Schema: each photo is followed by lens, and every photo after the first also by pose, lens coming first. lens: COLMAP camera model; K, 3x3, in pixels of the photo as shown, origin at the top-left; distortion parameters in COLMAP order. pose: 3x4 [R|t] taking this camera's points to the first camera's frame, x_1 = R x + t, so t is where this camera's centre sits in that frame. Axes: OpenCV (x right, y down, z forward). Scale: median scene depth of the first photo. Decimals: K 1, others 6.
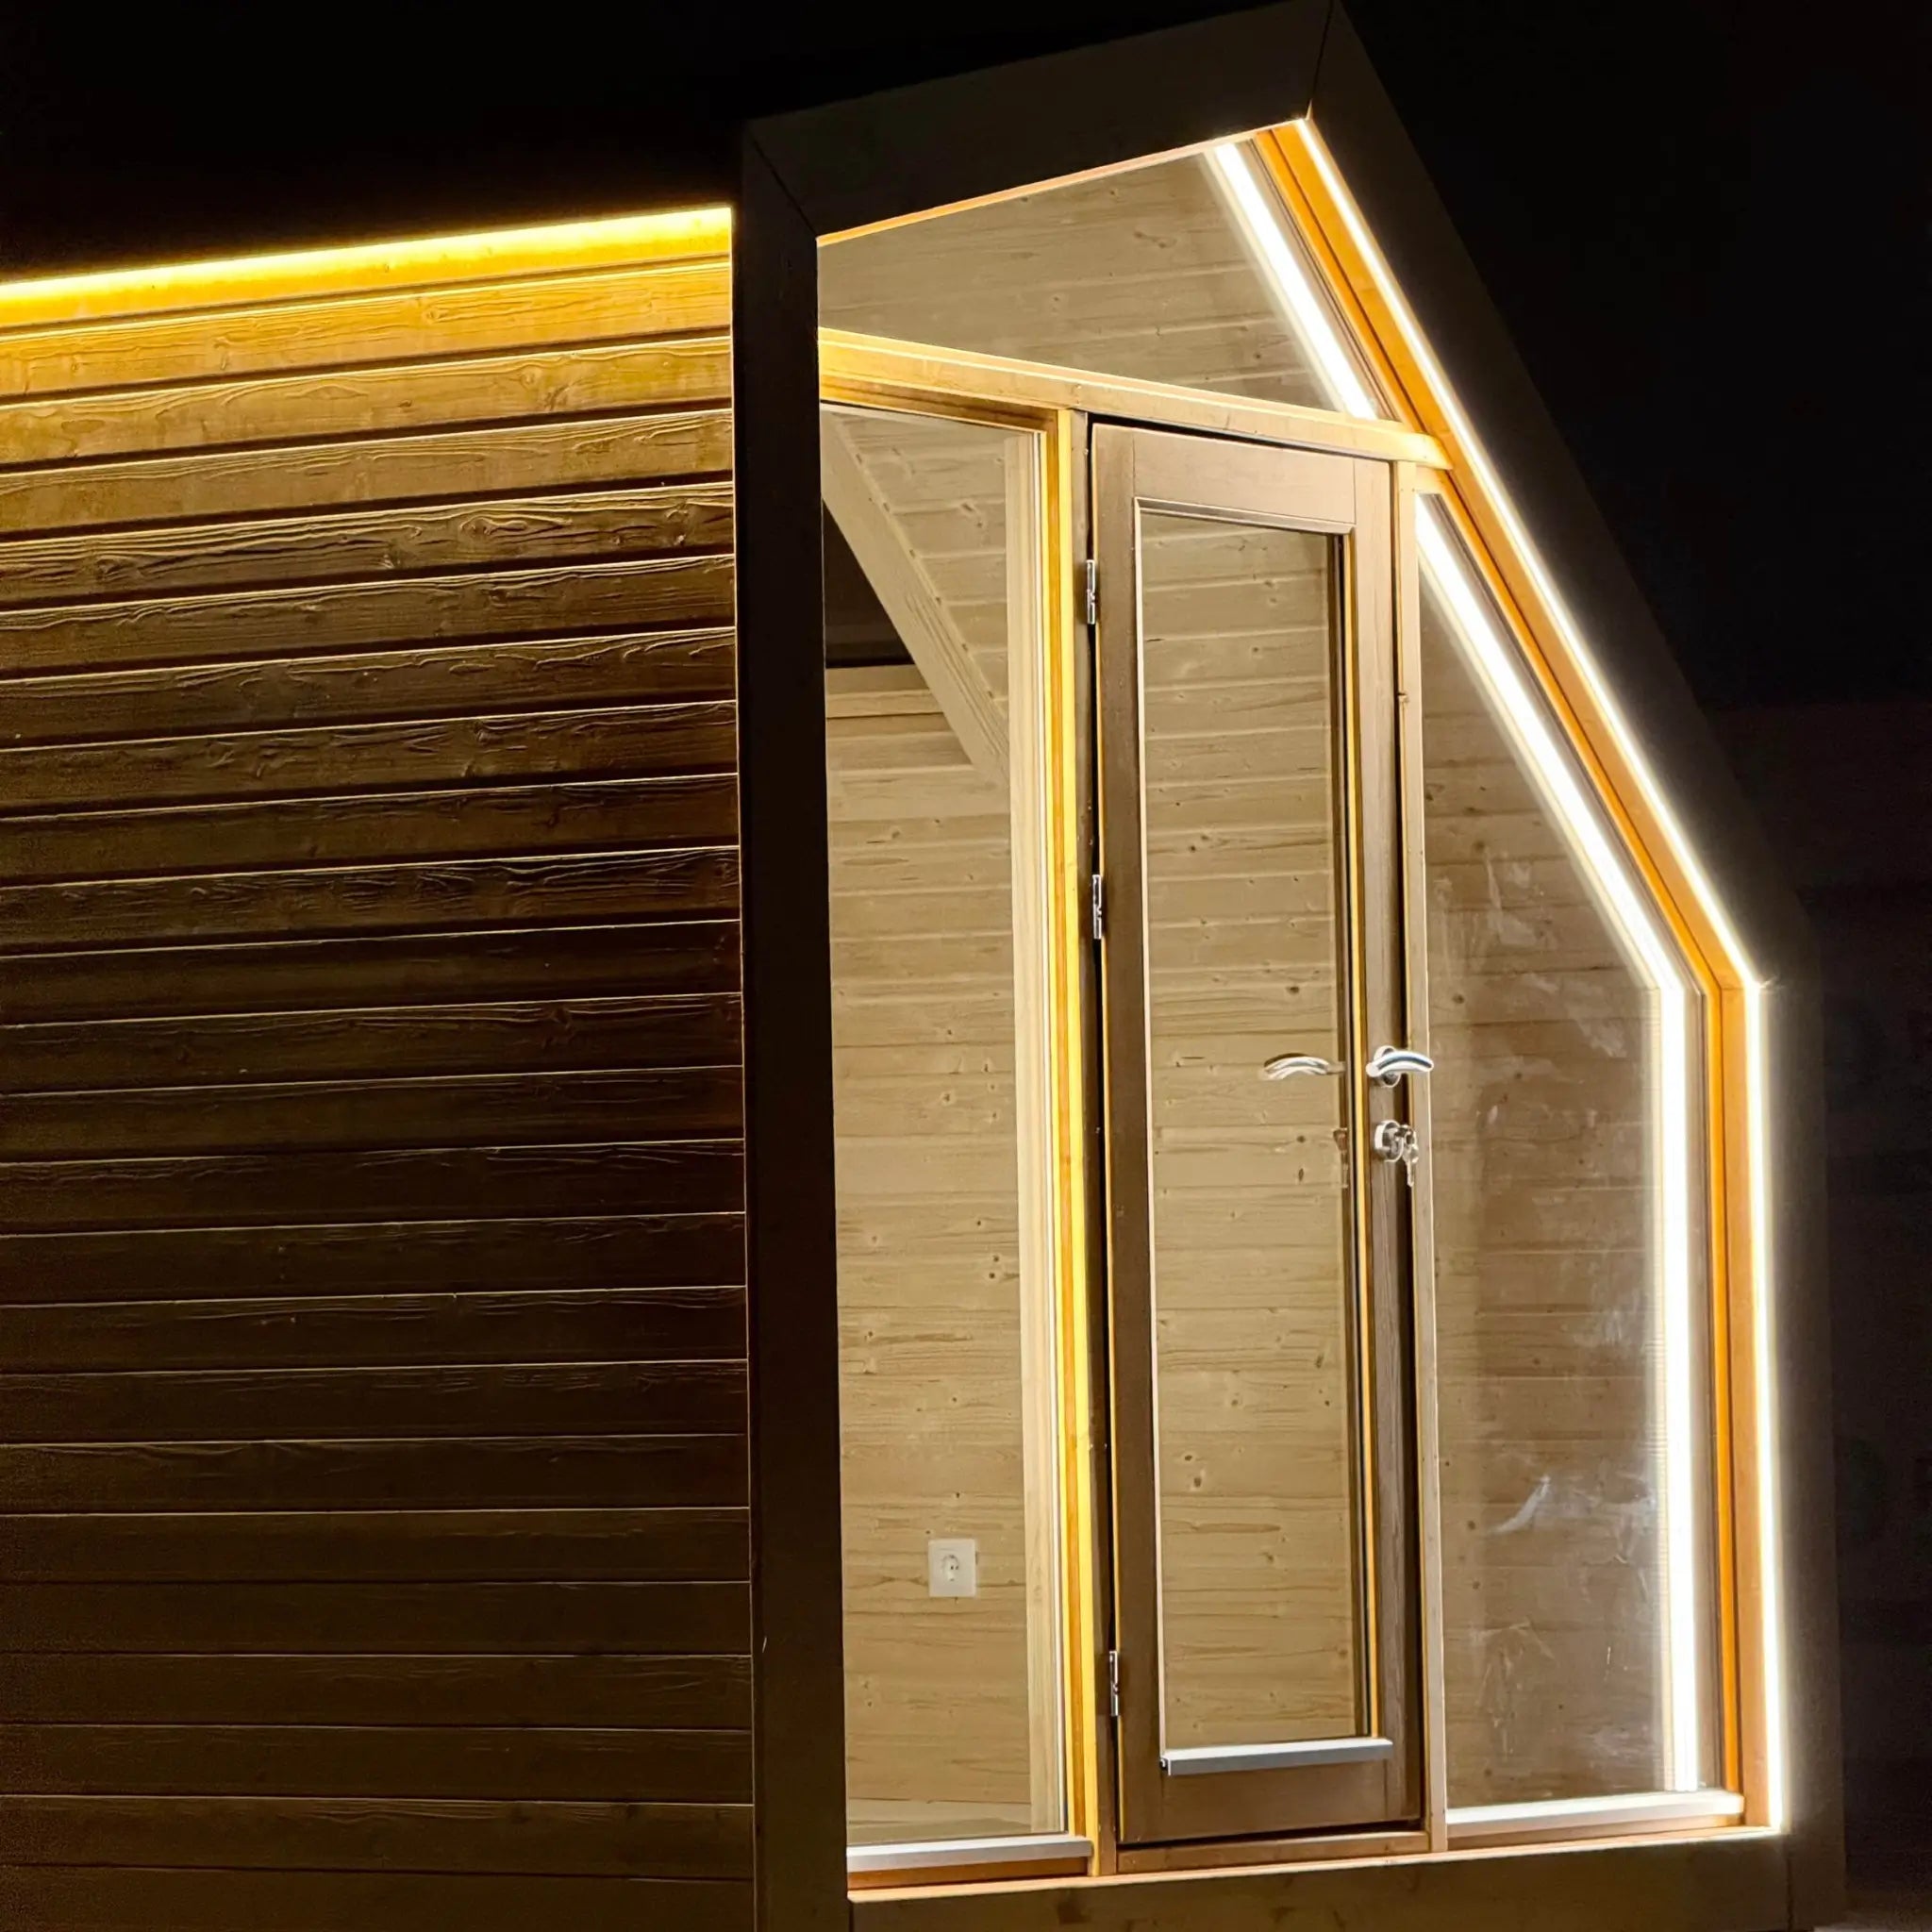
lens RADIAL K [[9009.1, 0, 974.4], [0, 9009.1, 947.6], [0, 0, 1]] dist [0.251258, 0.000000]
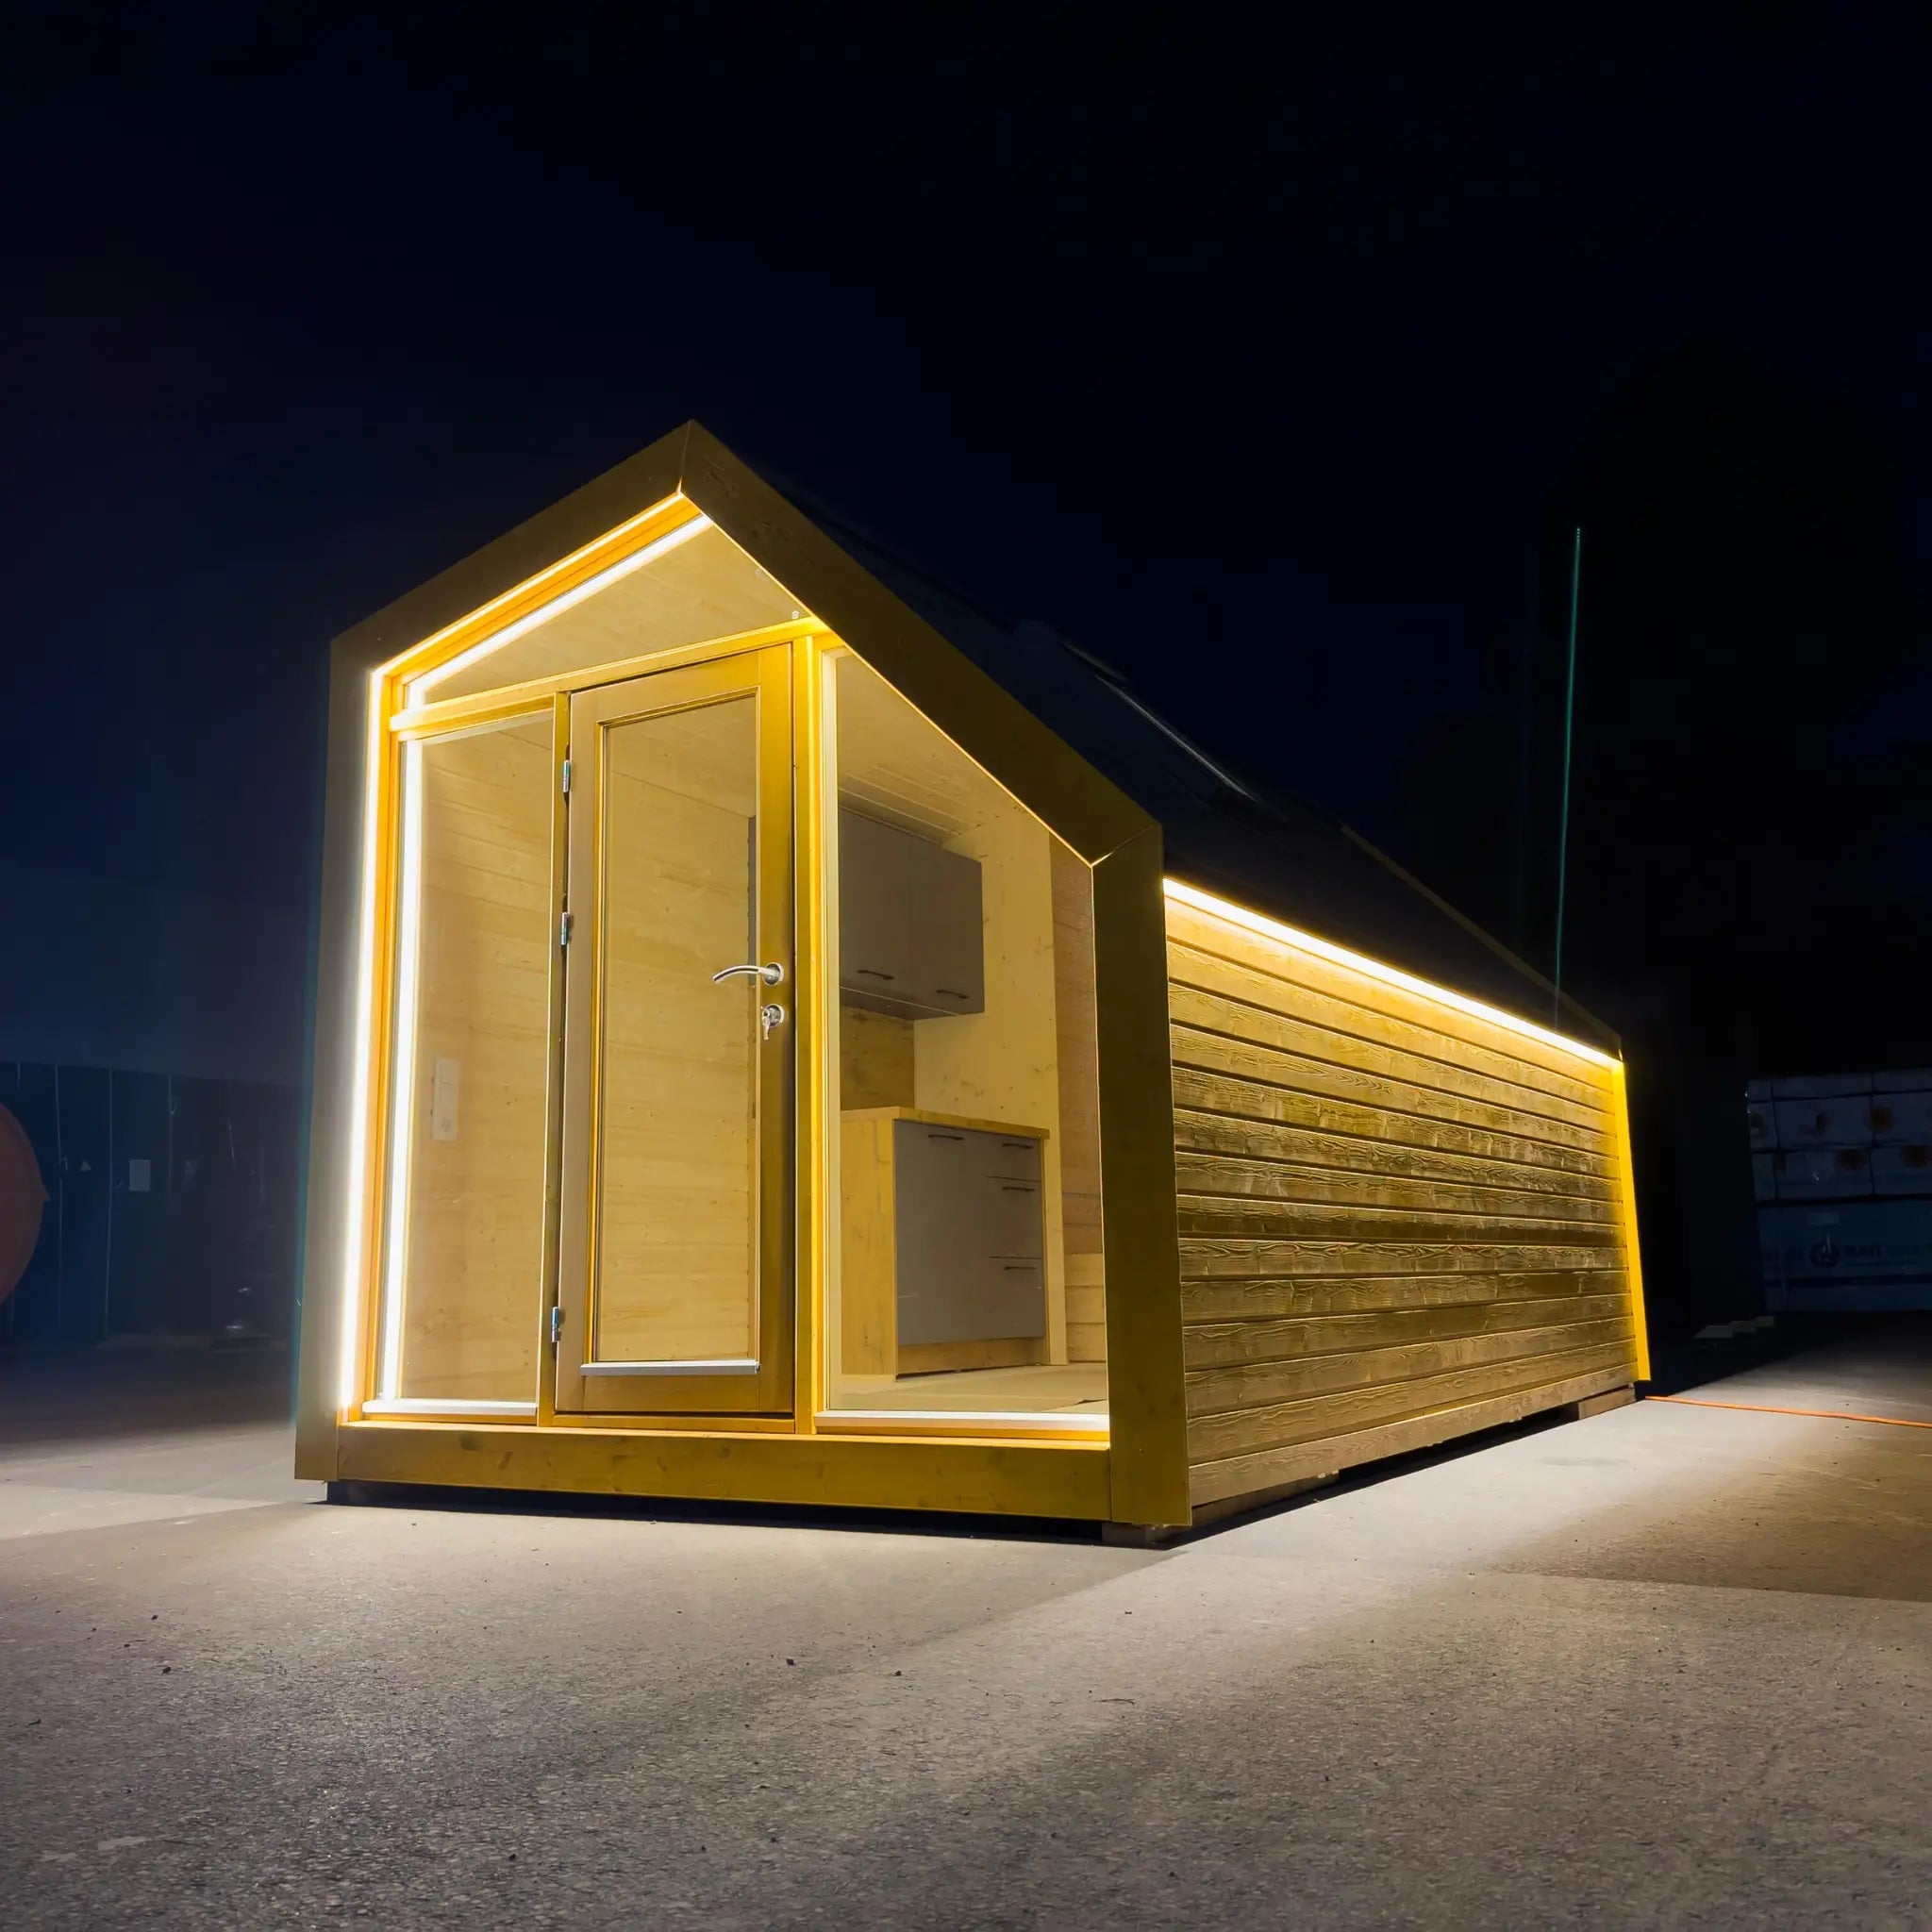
lens RADIAL K [[1815.7, 0, 958.9], [0, 1815.7, 958.3], [0, 0, 1]] dist [0.111824, 0.000000]
pose [[0.080572, -0.168962, -0.982324, 0.378041], [0.069758, 0.984067, -0.163540, 0.067309], [0.994305, -0.055348, 0.091075, 0.949613]]
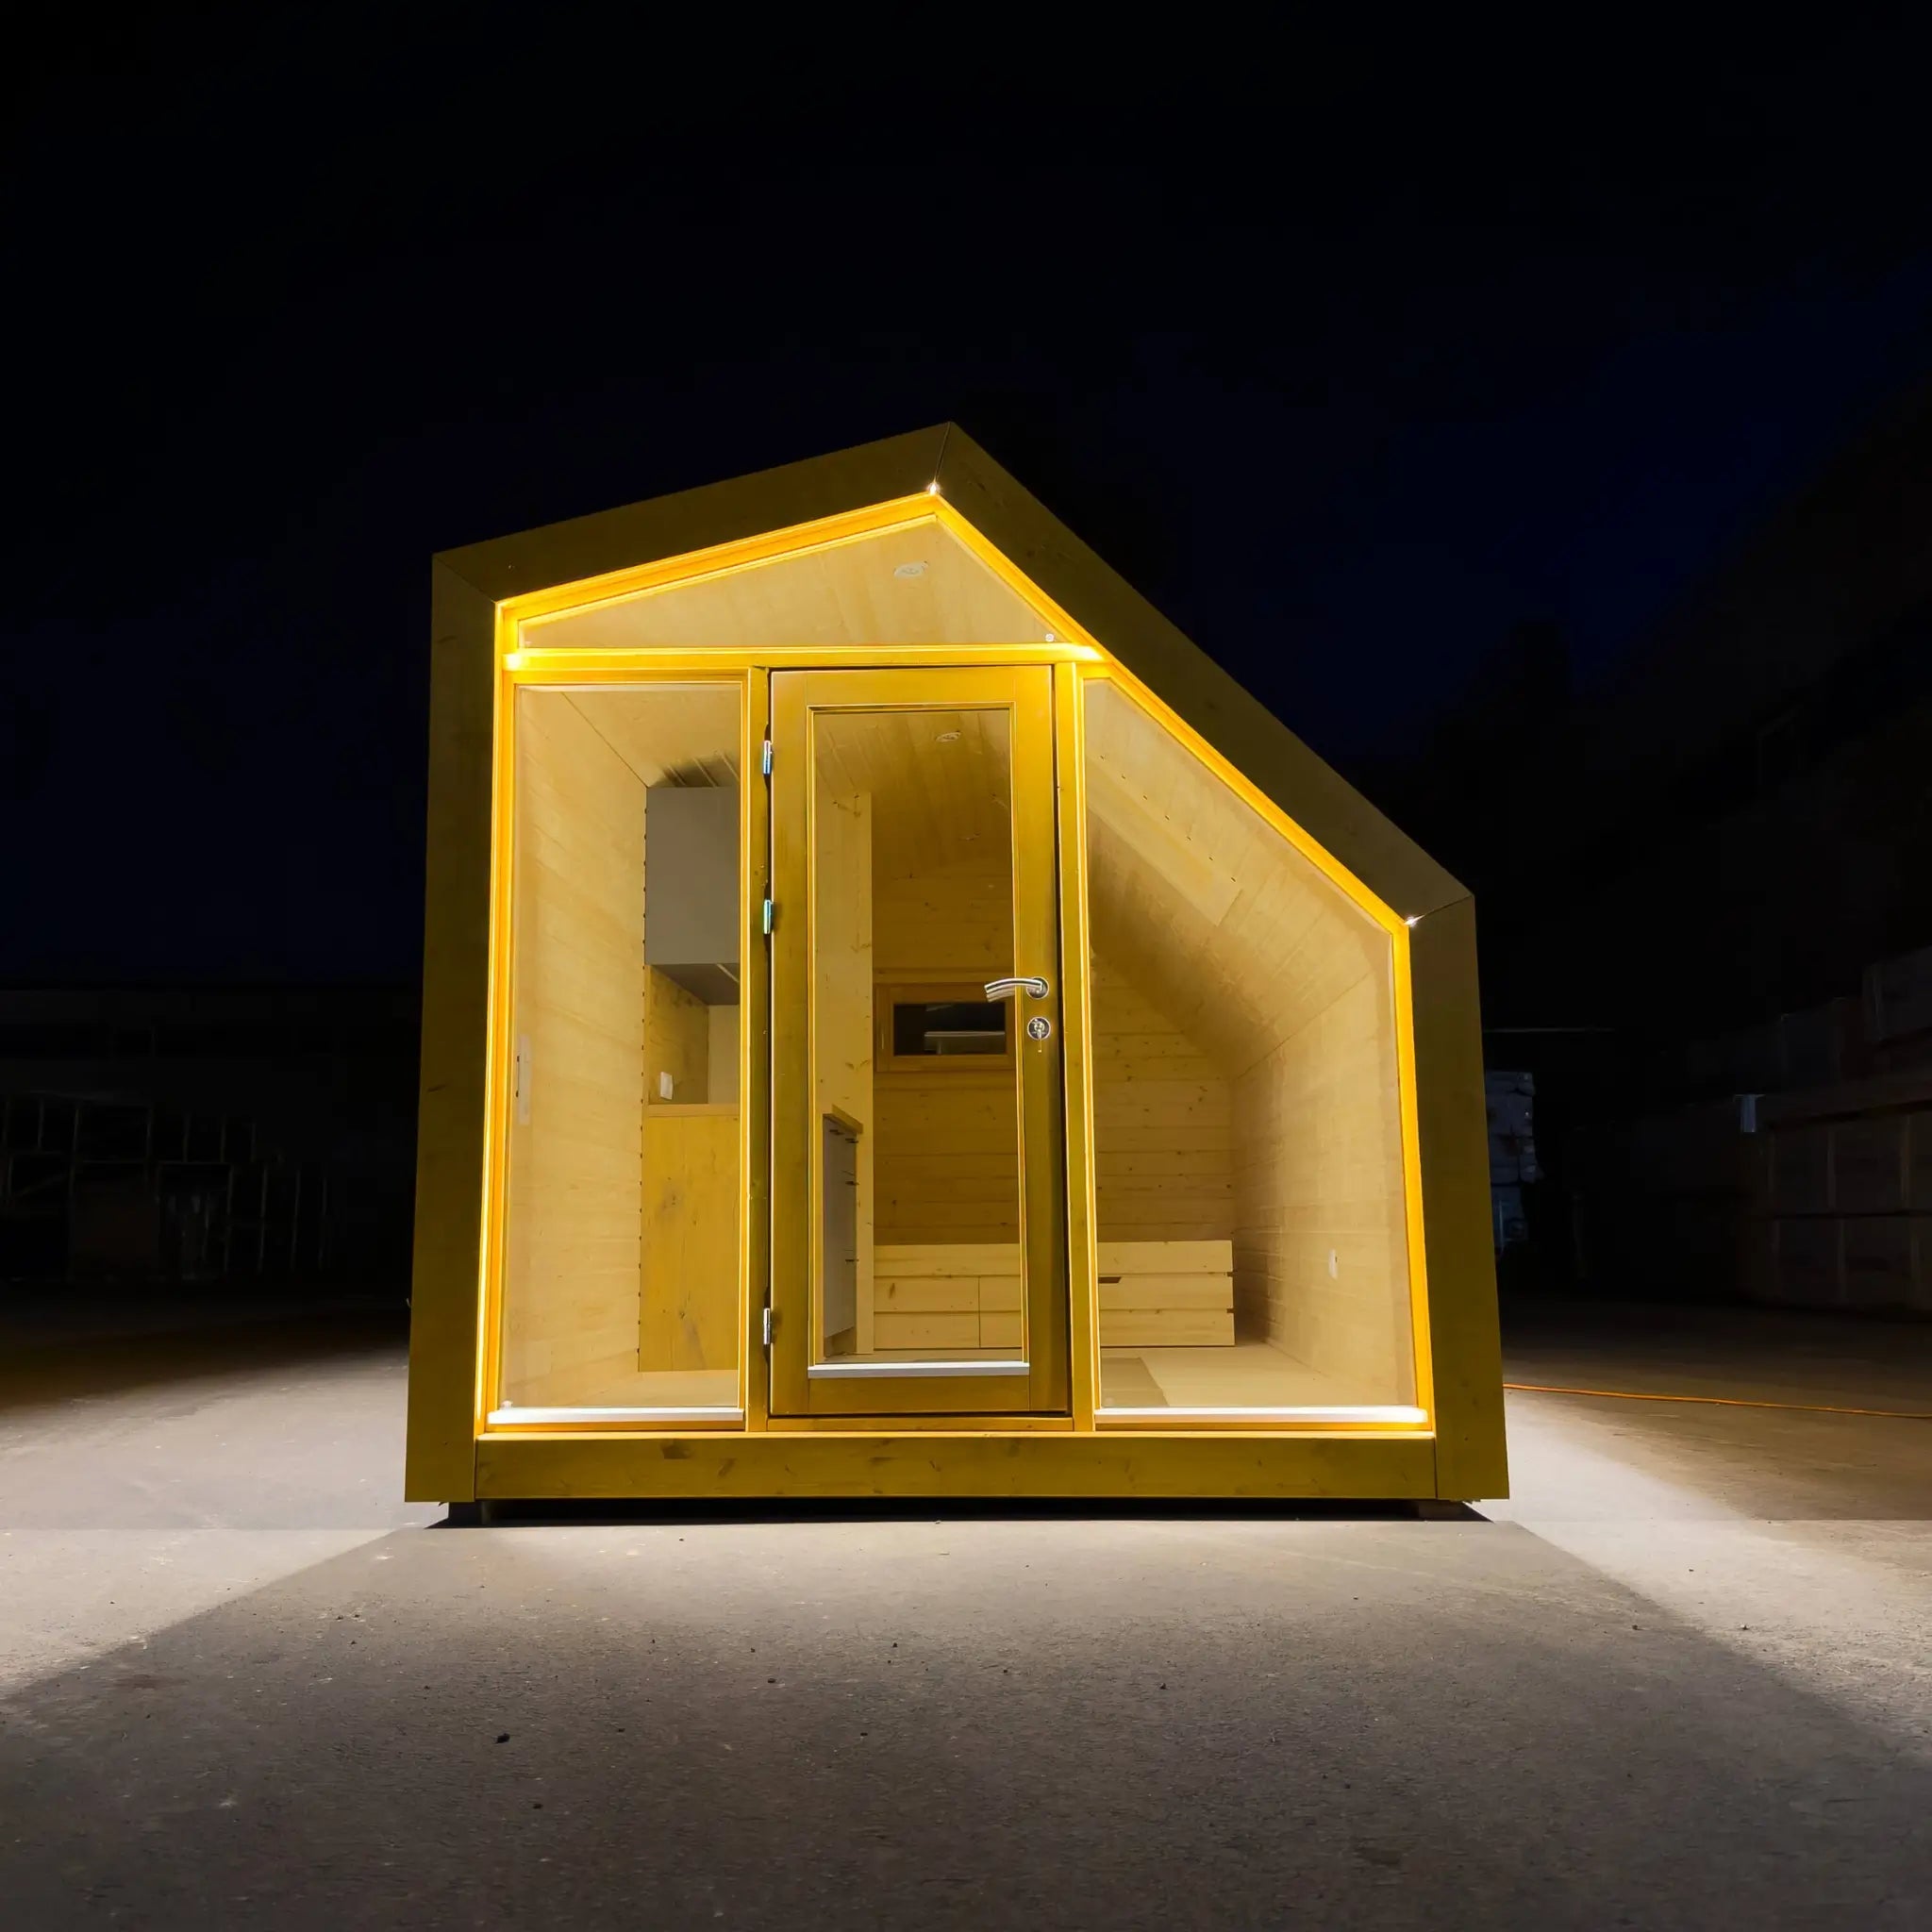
lens RADIAL K [[1815.7, 0, 973.1], [0, 1815.7, 977.8], [0, 0, 1]] dist [0.111824, 0.000000]
pose [[0.552918, -0.112986, -0.825540, 0.323310], [0.047739, 0.993432, -0.103990, 0.046133], [0.831867, 0.018088, 0.554680, 0.742684]]
